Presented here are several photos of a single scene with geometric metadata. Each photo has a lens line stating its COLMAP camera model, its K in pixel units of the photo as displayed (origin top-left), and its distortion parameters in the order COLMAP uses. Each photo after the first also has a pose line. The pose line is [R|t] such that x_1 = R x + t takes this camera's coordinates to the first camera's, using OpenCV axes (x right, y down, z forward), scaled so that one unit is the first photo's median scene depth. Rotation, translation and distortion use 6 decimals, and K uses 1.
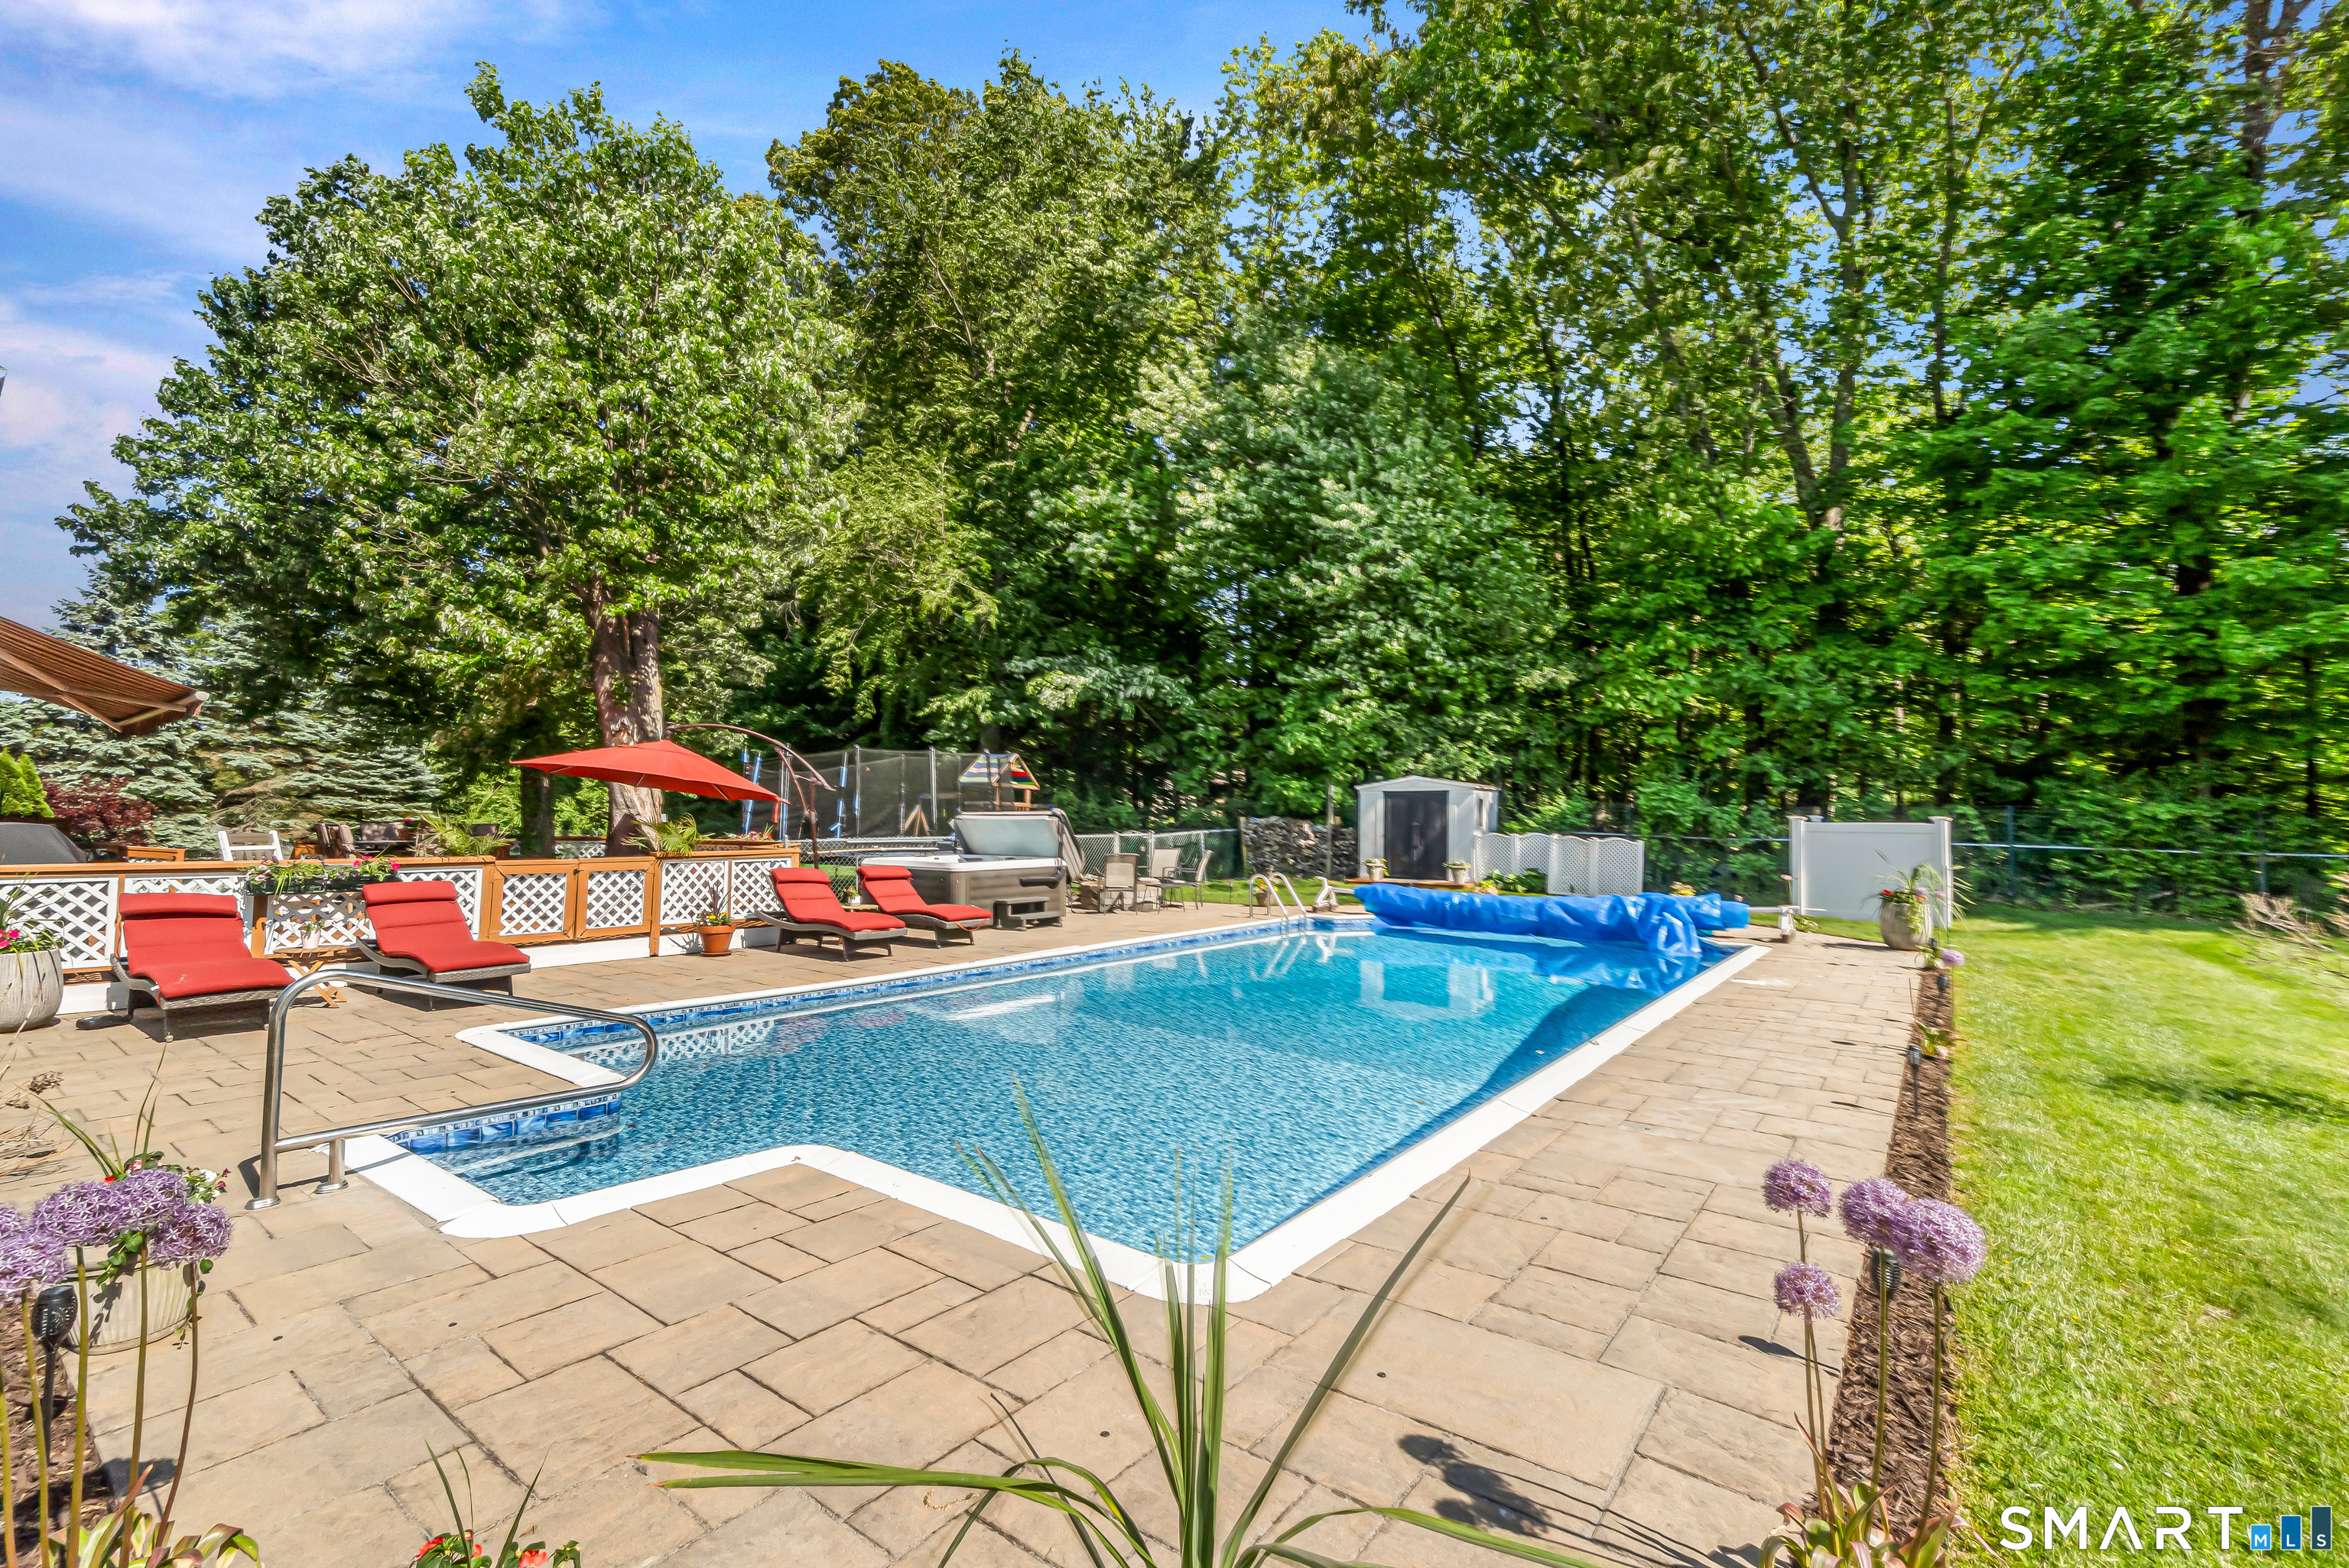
lens RADIAL K [[1014.0, 0, 1198.8], [0, 1014.0, 804.4], [0, 0, 1]] dist [-0.010367, 0.000062]
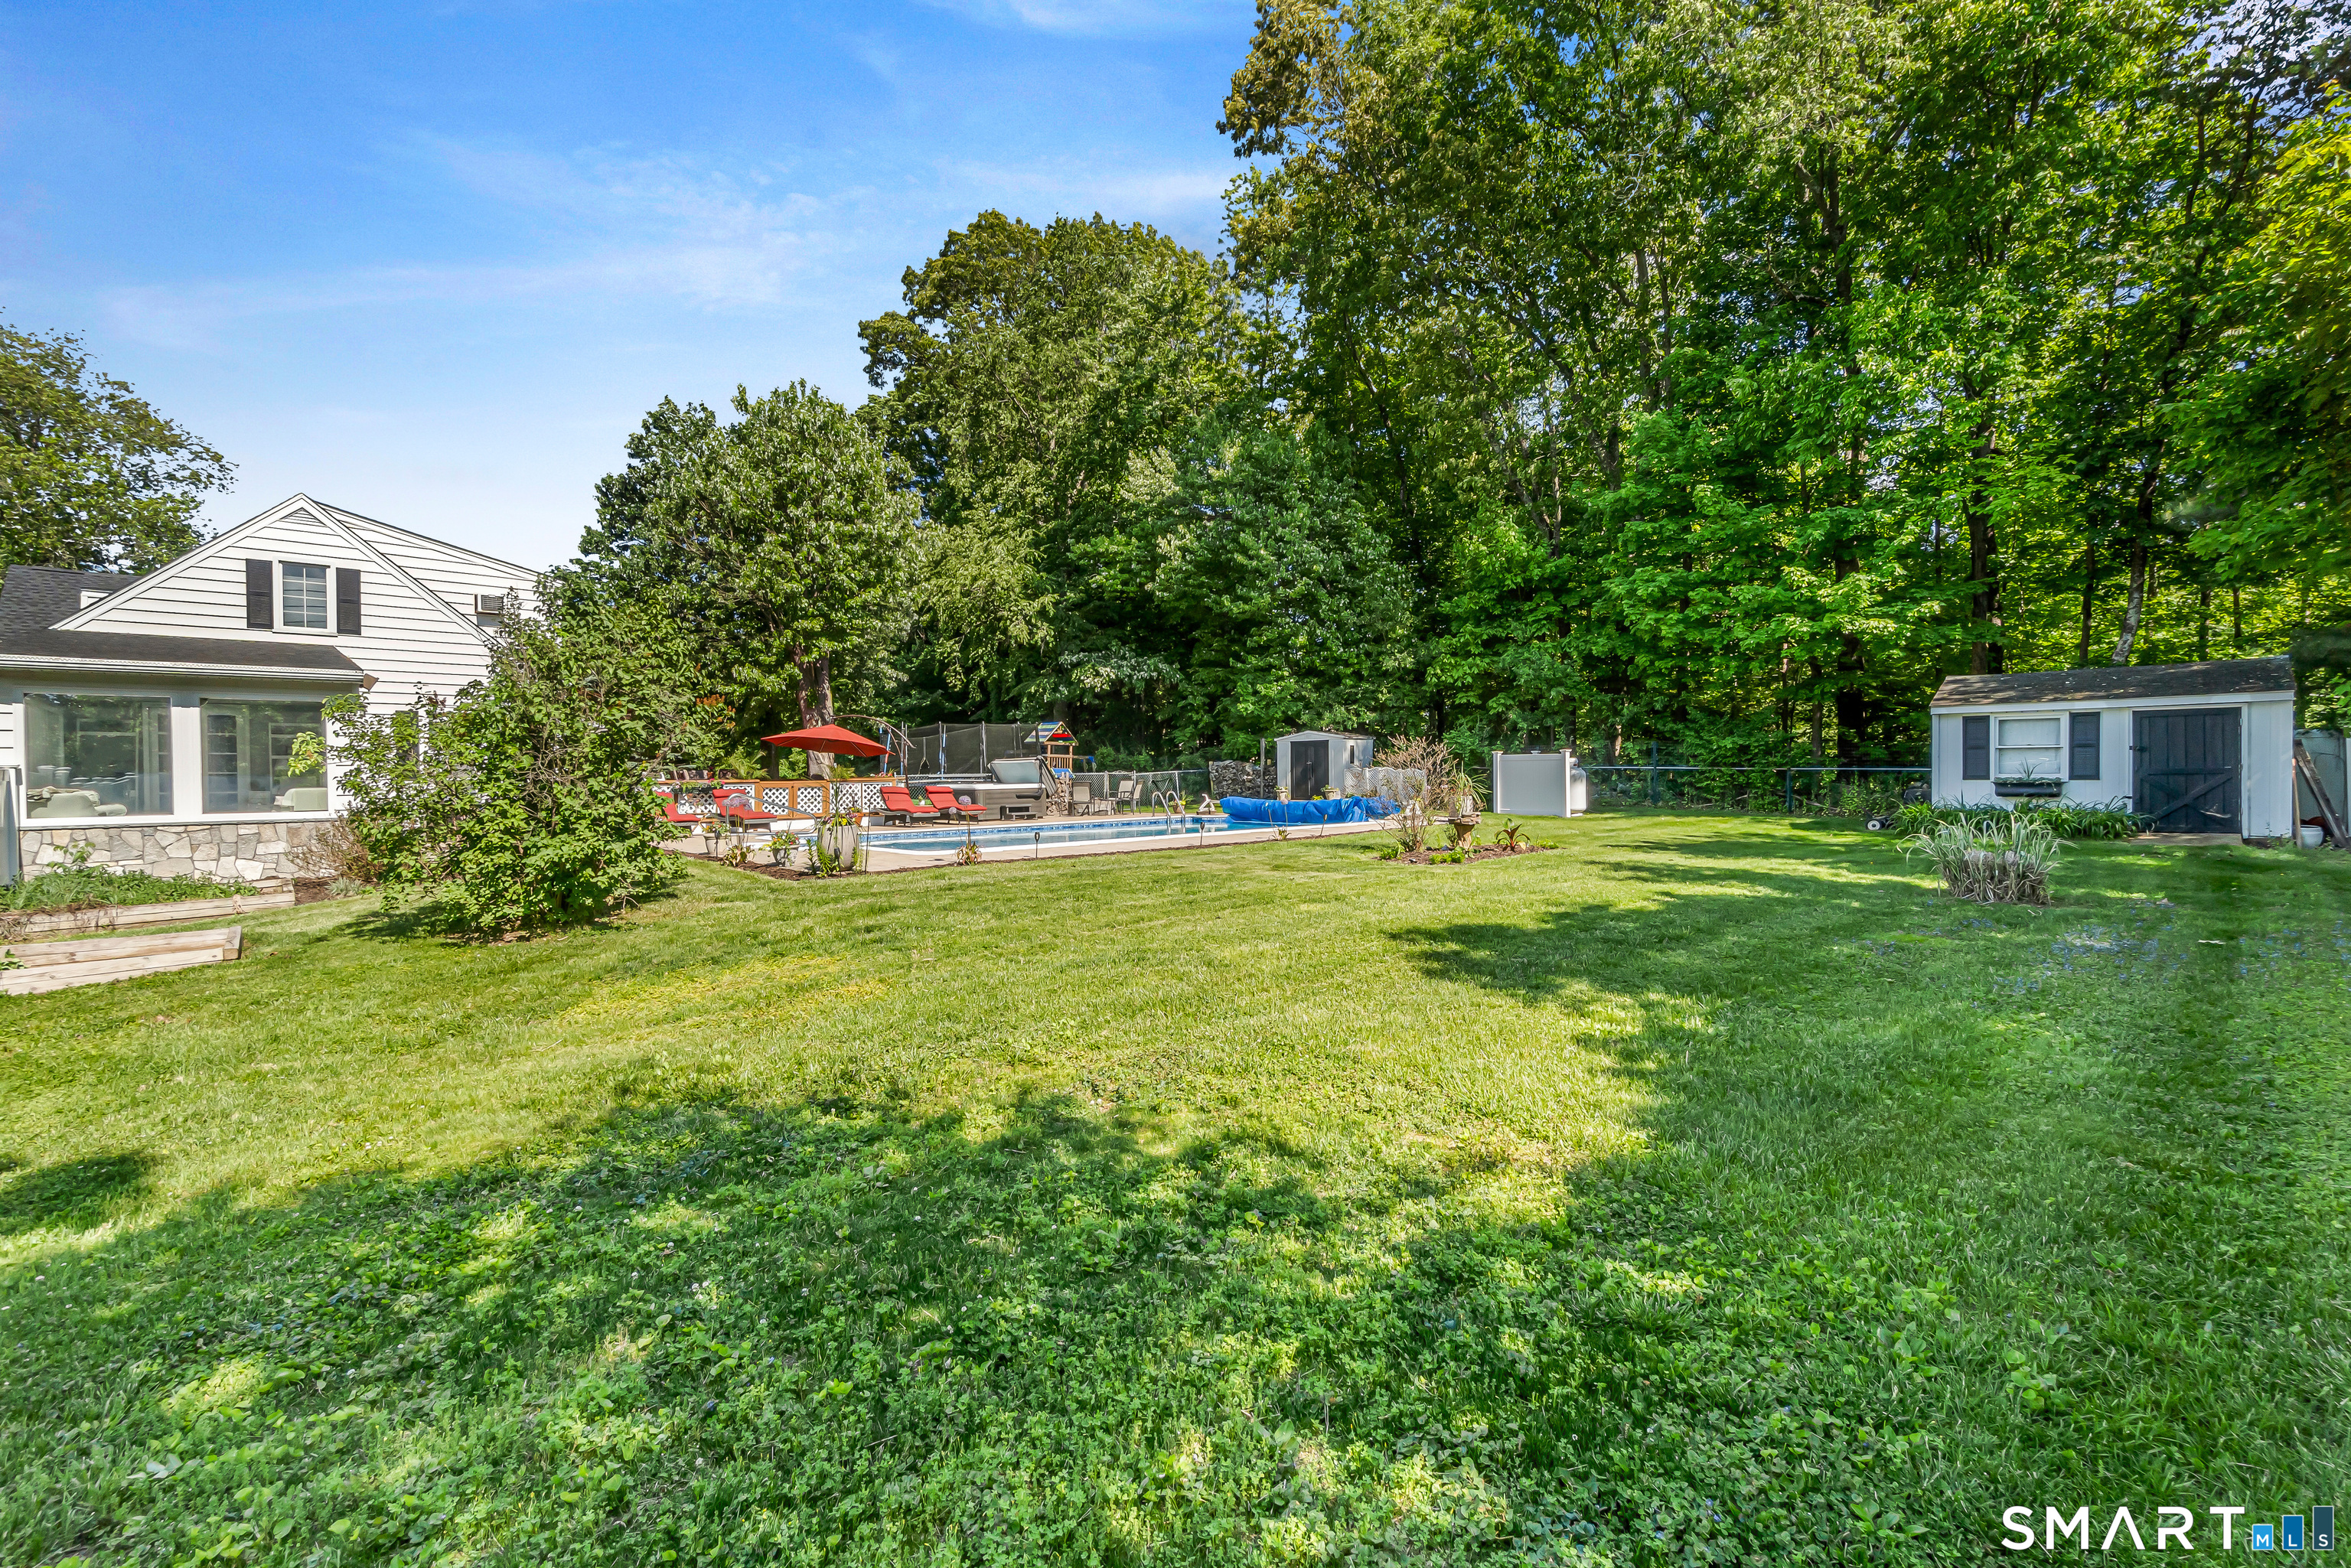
lens RADIAL K [[1037.5, 0, 1175.5], [0, 1037.5, 784.0], [0, 0, 1]] dist [0.001912, 0.000317]
pose [[0.981064, -0.015047, -0.193098, 0.311943], [0.019329, 0.999607, 0.020306, 0.015703], [0.192717, -0.023654, 0.980969, -0.517109]]
